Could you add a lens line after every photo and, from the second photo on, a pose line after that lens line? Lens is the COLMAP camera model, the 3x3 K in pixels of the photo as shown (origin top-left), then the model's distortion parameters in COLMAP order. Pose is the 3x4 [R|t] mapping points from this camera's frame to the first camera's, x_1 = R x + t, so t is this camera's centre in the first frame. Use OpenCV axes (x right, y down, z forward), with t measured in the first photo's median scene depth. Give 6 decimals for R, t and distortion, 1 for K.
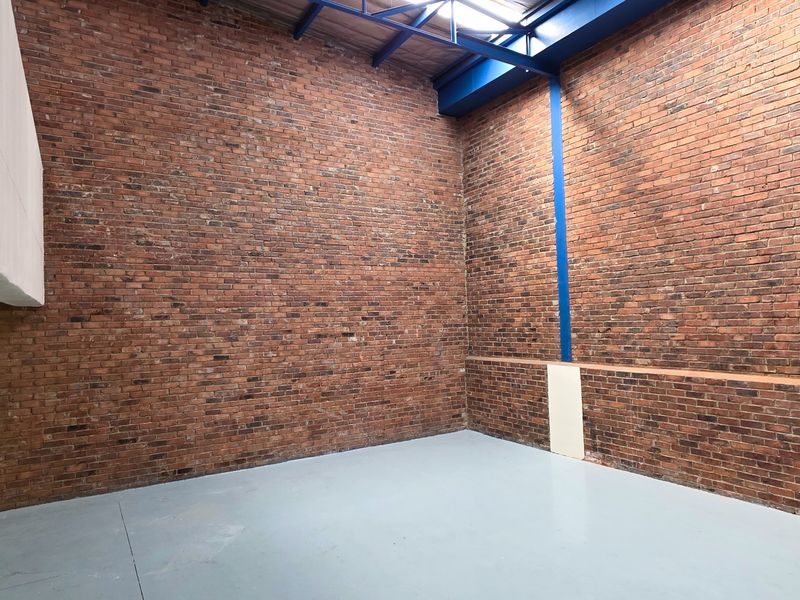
lens RADIAL K [[520.7, 0, 400.0], [0, 520.7, 300.0], [0, 0, 1]] dist [0.000801, 0.000009]
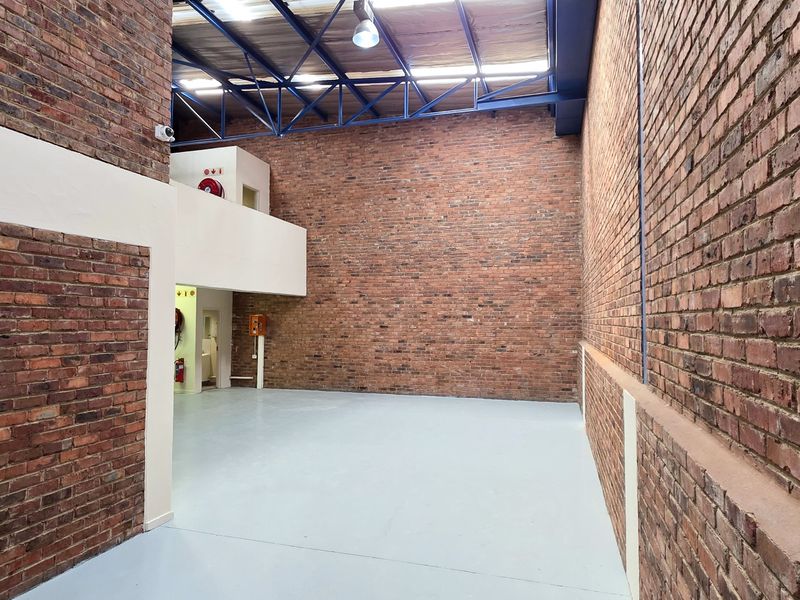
lens RADIAL K [[520.7, 0, 400.0], [0, 520.7, 300.0], [0, 0, 1]] dist [0.000801, 0.000009]
pose [[0.661058, 0.003760, -0.750326, 0.912888], [0.004170, 0.999954, 0.008686, 0.008729], [0.750323, -0.008871, 0.661011, -0.078123]]
